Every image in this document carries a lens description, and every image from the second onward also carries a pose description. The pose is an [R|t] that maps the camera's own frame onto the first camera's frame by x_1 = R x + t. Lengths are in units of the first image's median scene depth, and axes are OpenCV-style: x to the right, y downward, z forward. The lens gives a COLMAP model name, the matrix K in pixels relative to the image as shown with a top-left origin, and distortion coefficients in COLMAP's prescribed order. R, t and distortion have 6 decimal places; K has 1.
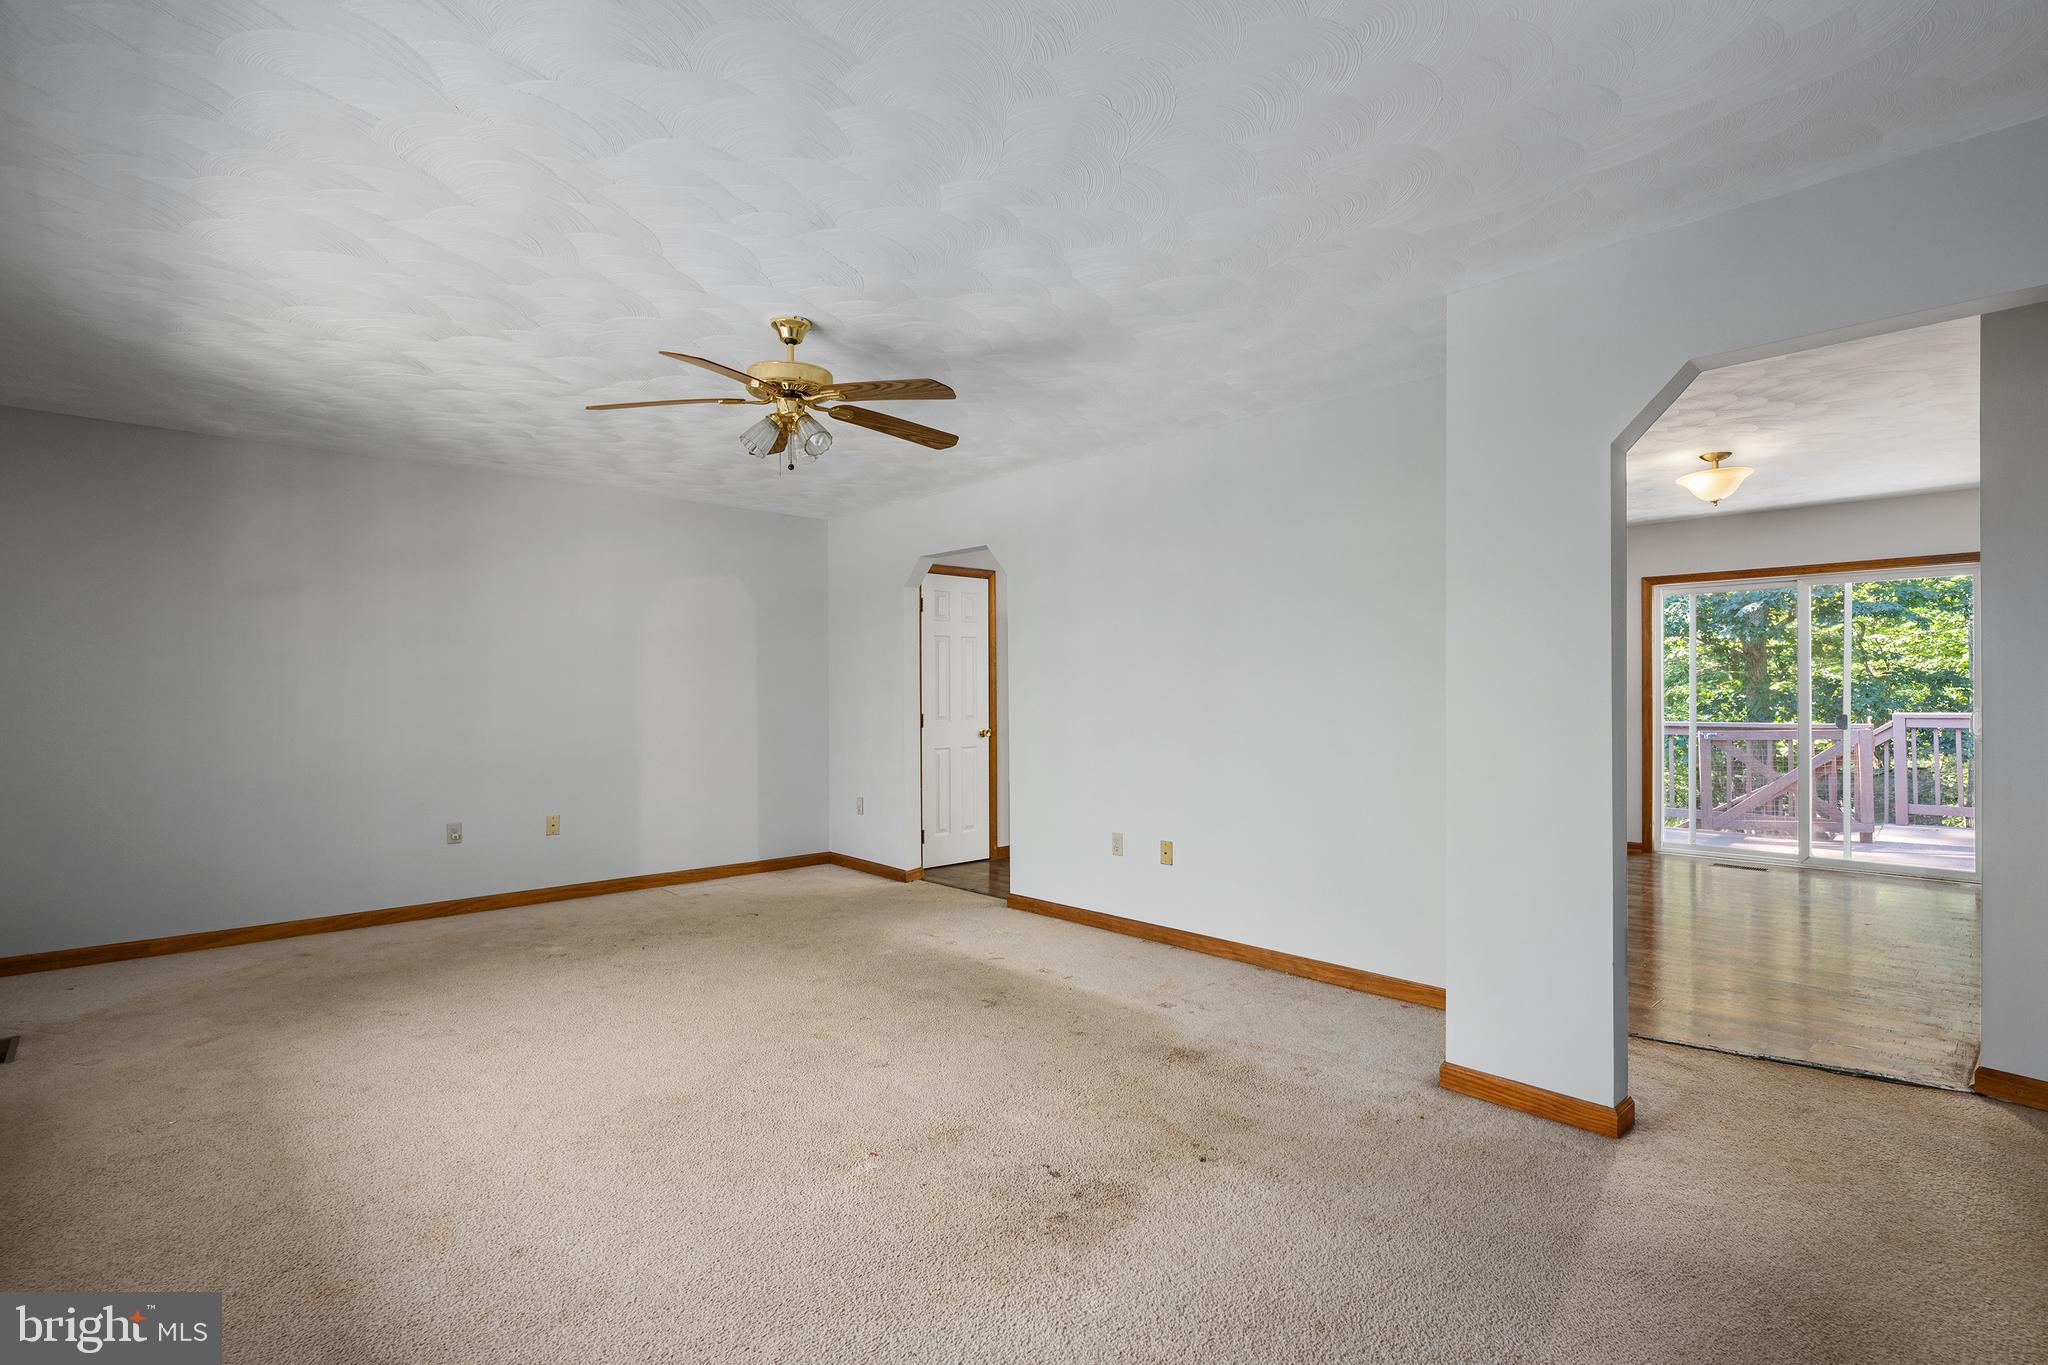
lens RADIAL K [[965.9, 0, 1020.7], [0, 965.9, 702.3], [0, 0, 1]] dist [-0.006277, 0.003846]
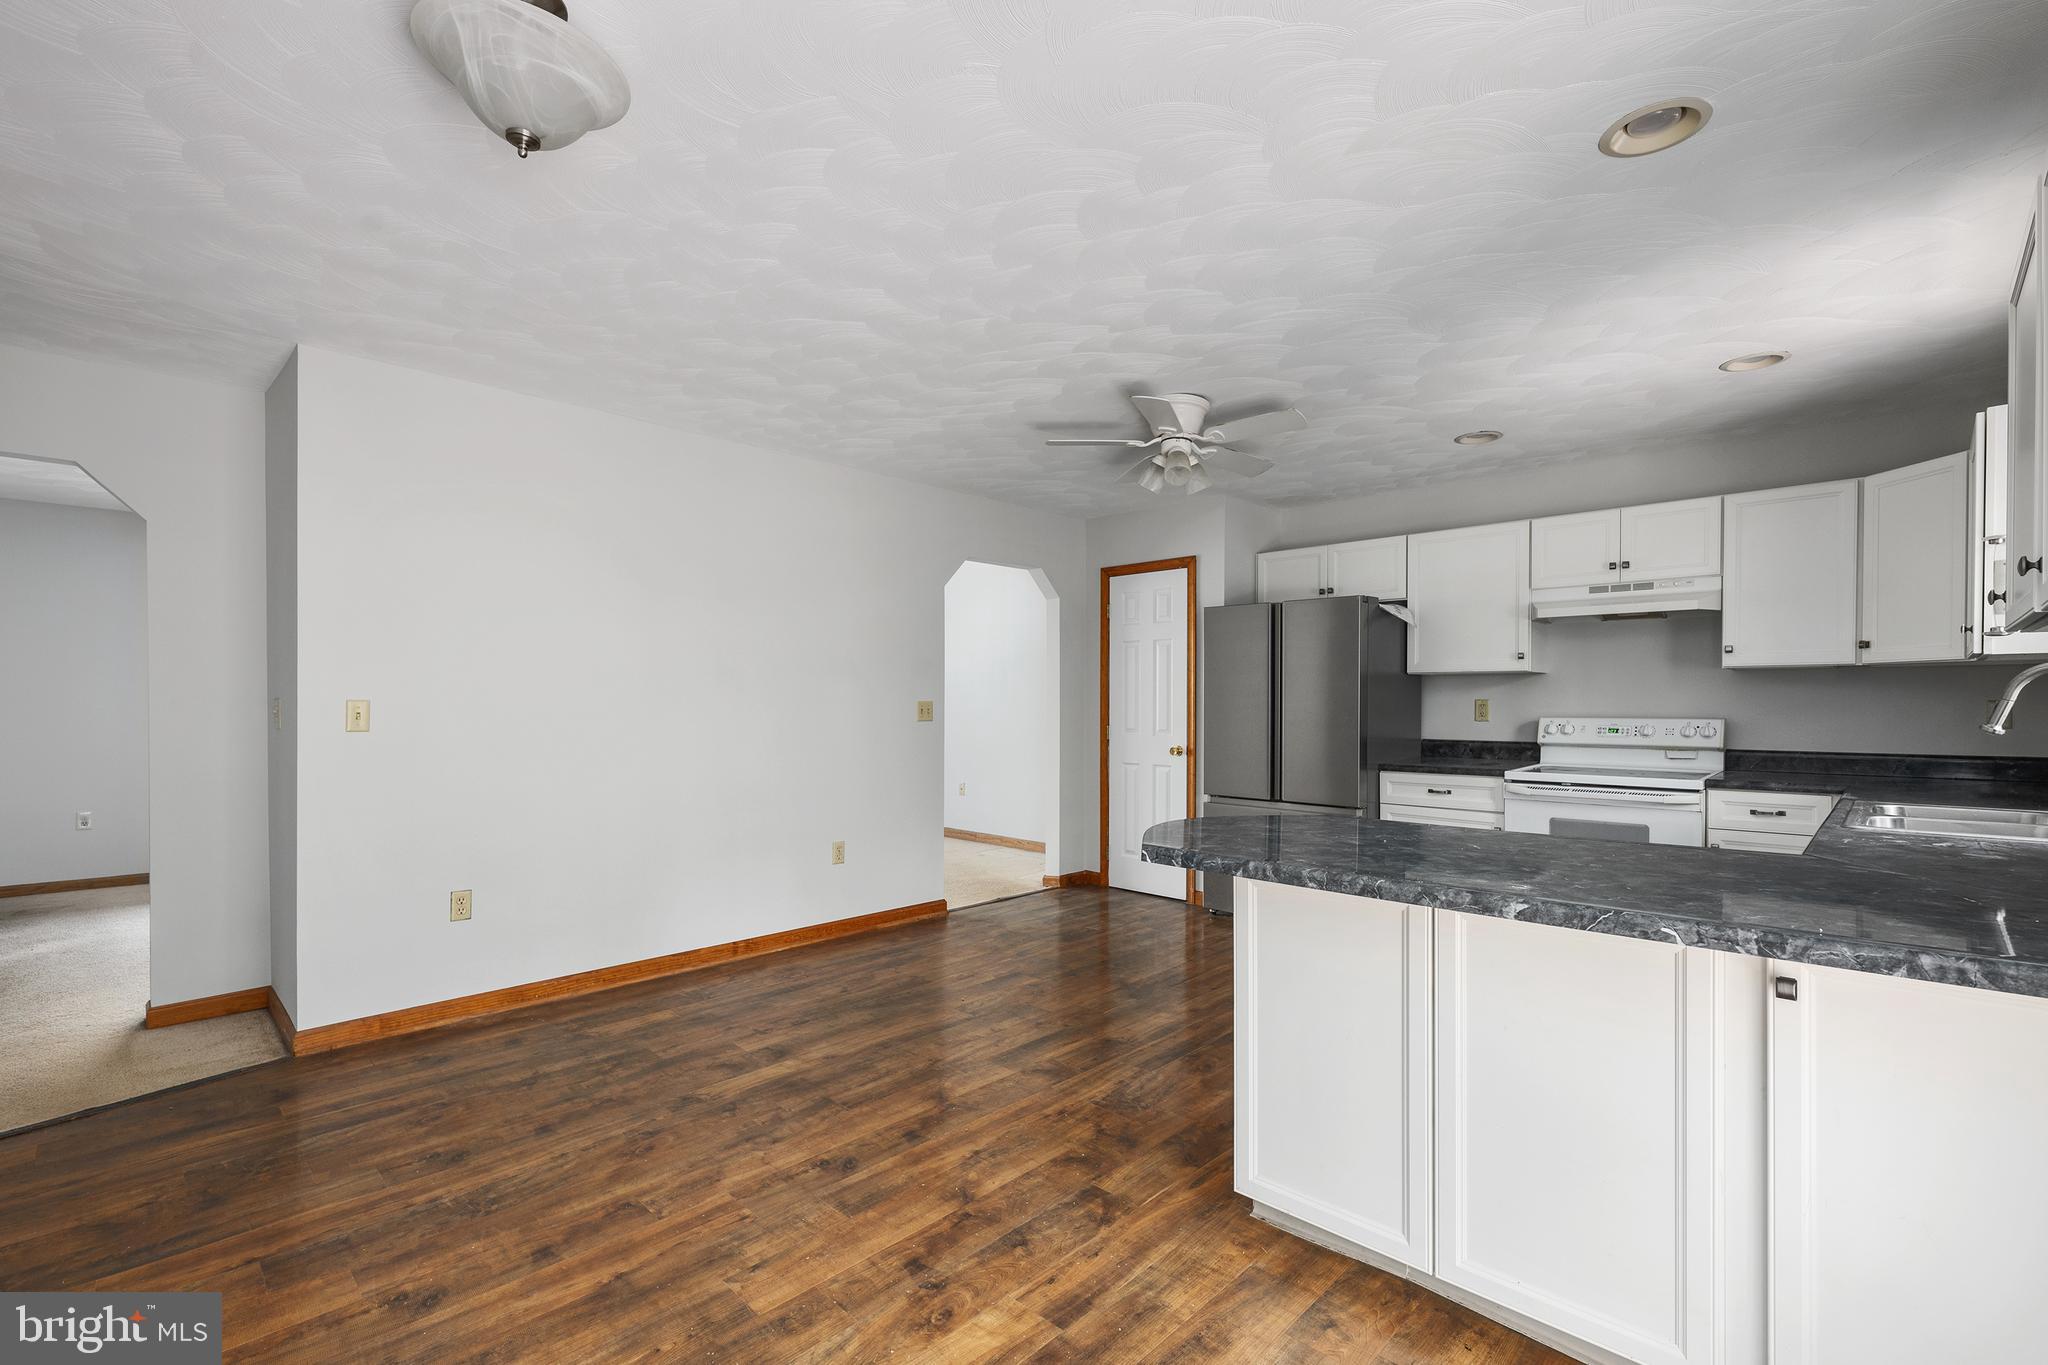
lens RADIAL K [[926.7, 0, 1038.4], [0, 926.7, 702.6], [0, 0, 1]] dist [0.001311, -0.001359]
pose [[0.058142, 0.008837, -0.998269, 0.755220], [-0.012484, 0.999889, 0.008124, -0.015349], [0.998230, 0.011991, 0.058246, 0.830401]]
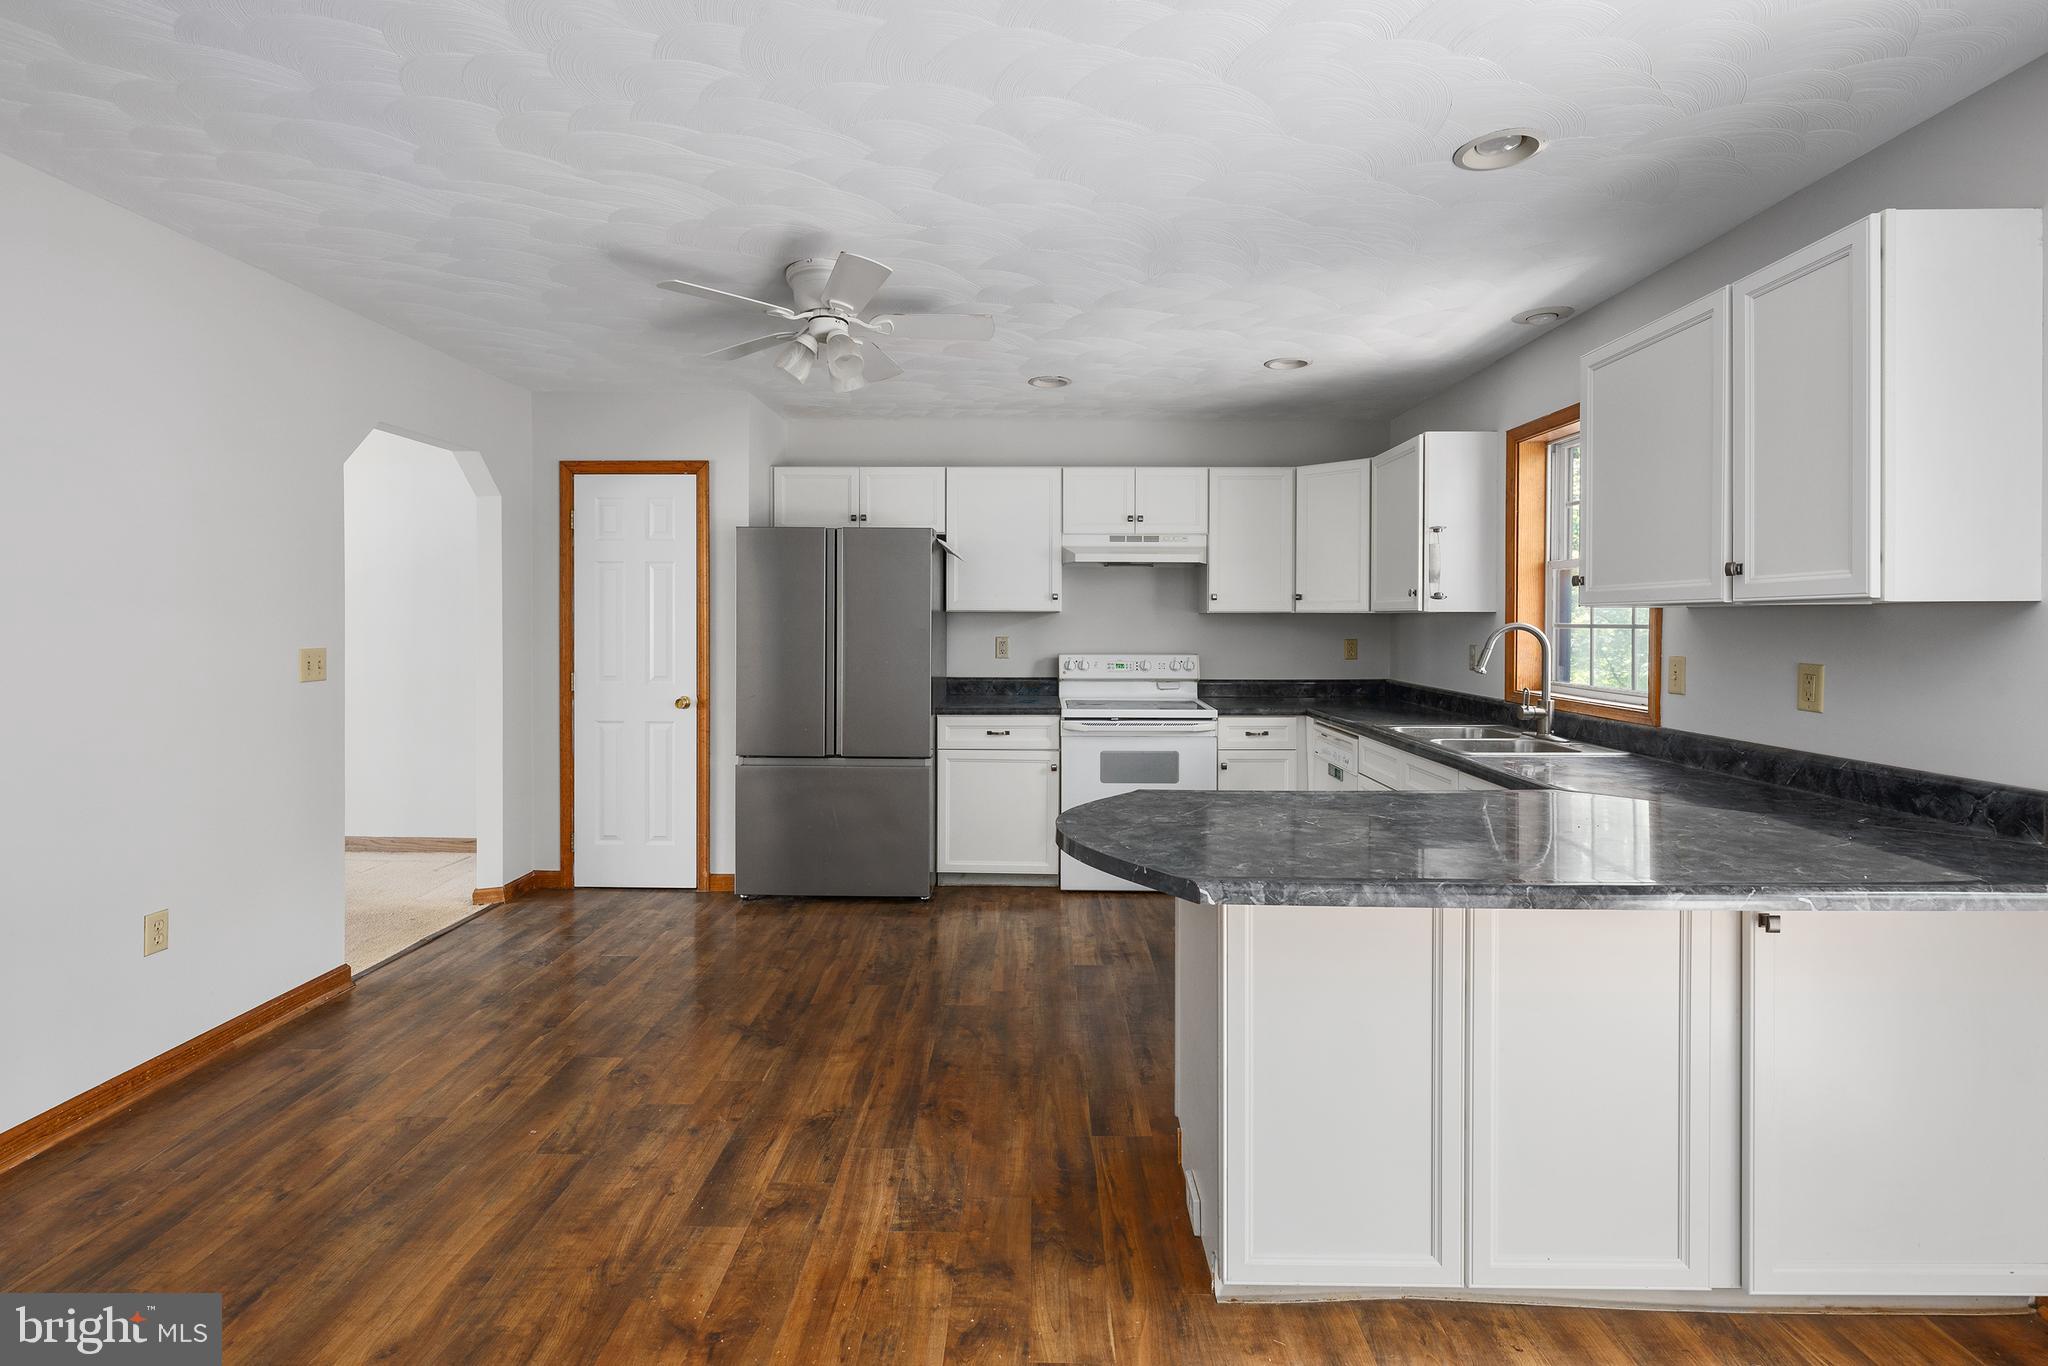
lens RADIAL K [[926.7, 0, 1036.2], [0, 926.7, 630.8], [0, 0, 1]] dist [0.001311, -0.001359]
pose [[0.727192, 0.017151, -0.686220, 0.581345], [-0.015841, 0.999841, 0.008204, -0.027895], [0.686252, 0.004905, 0.727348, 0.697533]]
